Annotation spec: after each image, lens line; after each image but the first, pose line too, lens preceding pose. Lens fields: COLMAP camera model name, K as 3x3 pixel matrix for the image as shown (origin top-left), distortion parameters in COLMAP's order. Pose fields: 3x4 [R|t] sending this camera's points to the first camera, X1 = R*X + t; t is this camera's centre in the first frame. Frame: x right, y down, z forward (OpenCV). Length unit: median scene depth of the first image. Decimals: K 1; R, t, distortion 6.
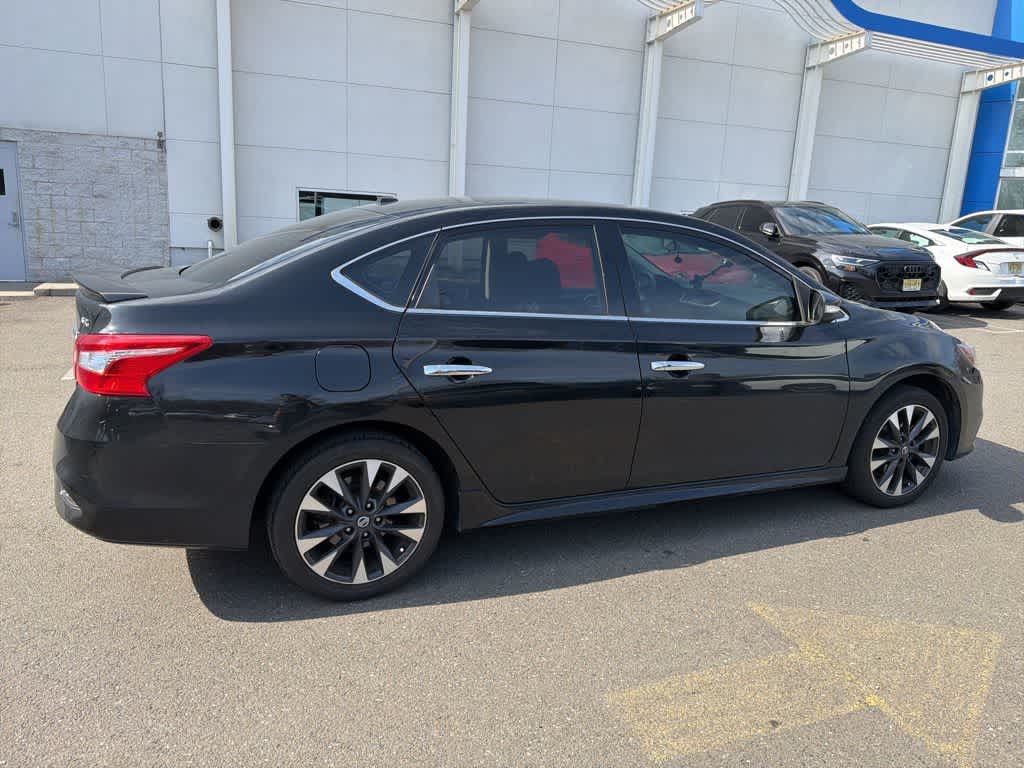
lens RADIAL K [[718.7, 0, 512.0], [0, 718.7, 384.0], [0, 0, 1]] dist [0.031508, -0.026552]
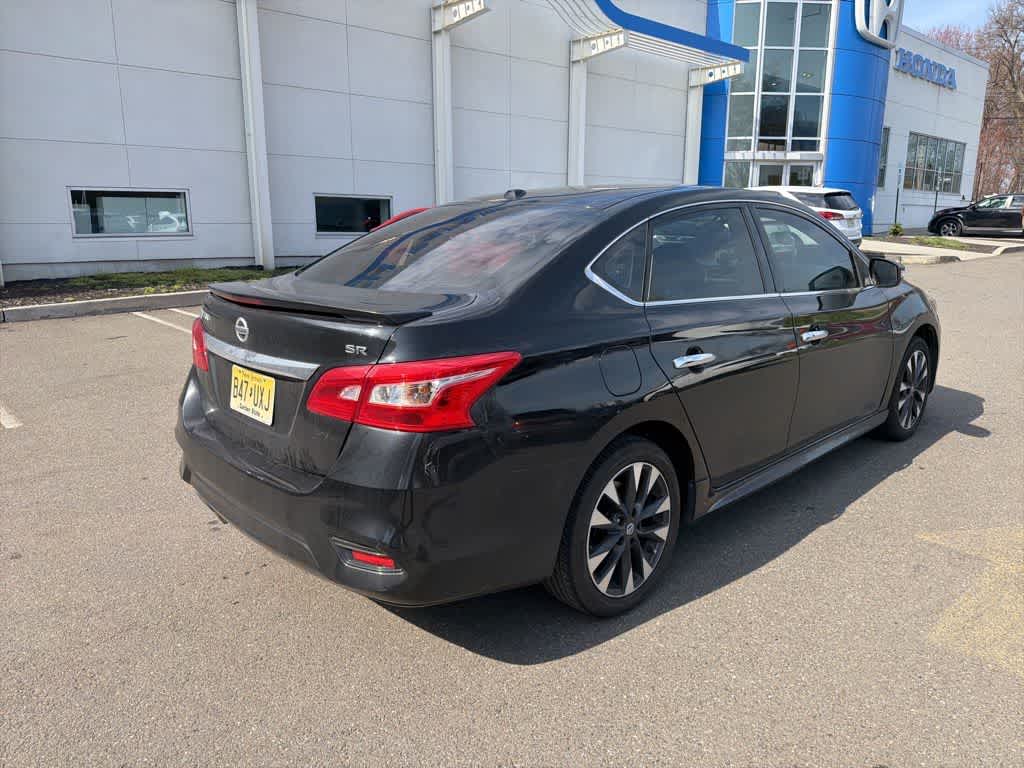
lens RADIAL K [[723.1, 0, 508.7], [0, 723.1, 376.6], [0, 0, 1]] dist [0.037593, -0.053301]
pose [[0.933001, -0.120692, 0.339032, -0.145111], [0.119887, 0.992512, 0.023400, -0.011080], [-0.339317, 0.018813, 0.940484, 0.032827]]
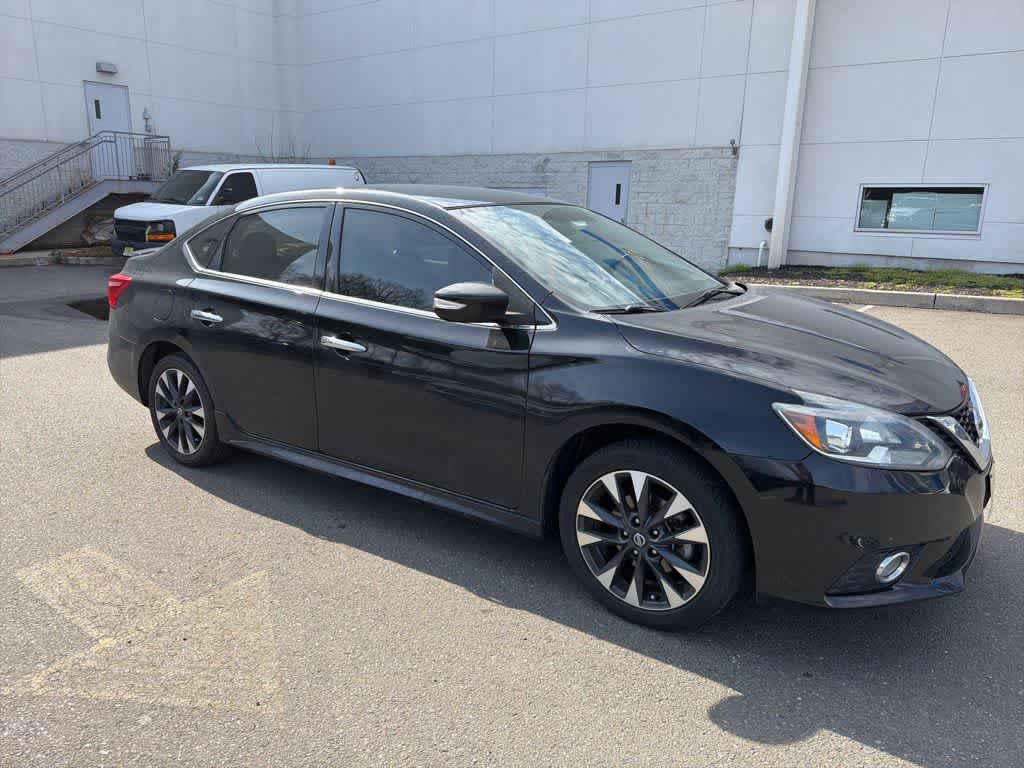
lens RADIAL K [[733.8, 0, 512.0], [0, 733.8, 384.0], [0, 0, 1]] dist [0.042400, -0.070416]
pose [[0.531646, 0.169060, -0.829922, 0.312464], [-0.179605, 0.980095, 0.084597, -0.025760], [0.827704, 0.104082, 0.551428, 0.159230]]
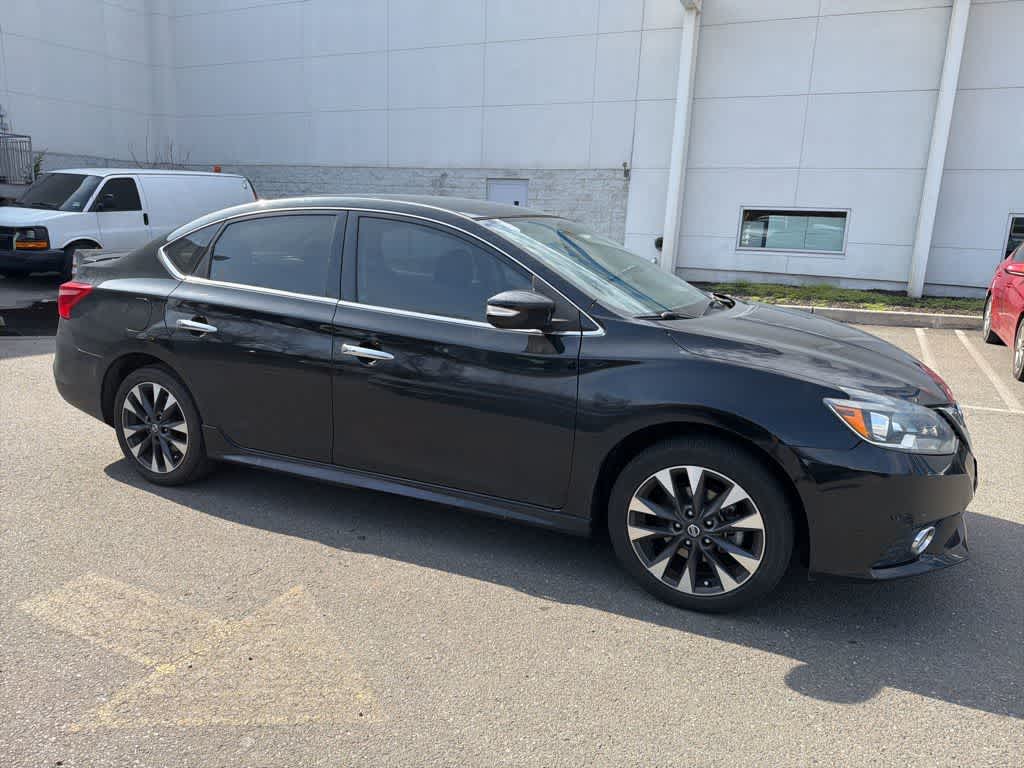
lens RADIAL K [[733.8, 0, 512.0], [0, 733.8, 384.0], [0, 0, 1]] dist [0.042400, -0.070416]
pose [[0.672996, 0.142212, -0.725846, 0.285115], [-0.171467, 0.984605, 0.033928, -0.013269], [0.719496, 0.101626, 0.687020, 0.111392]]
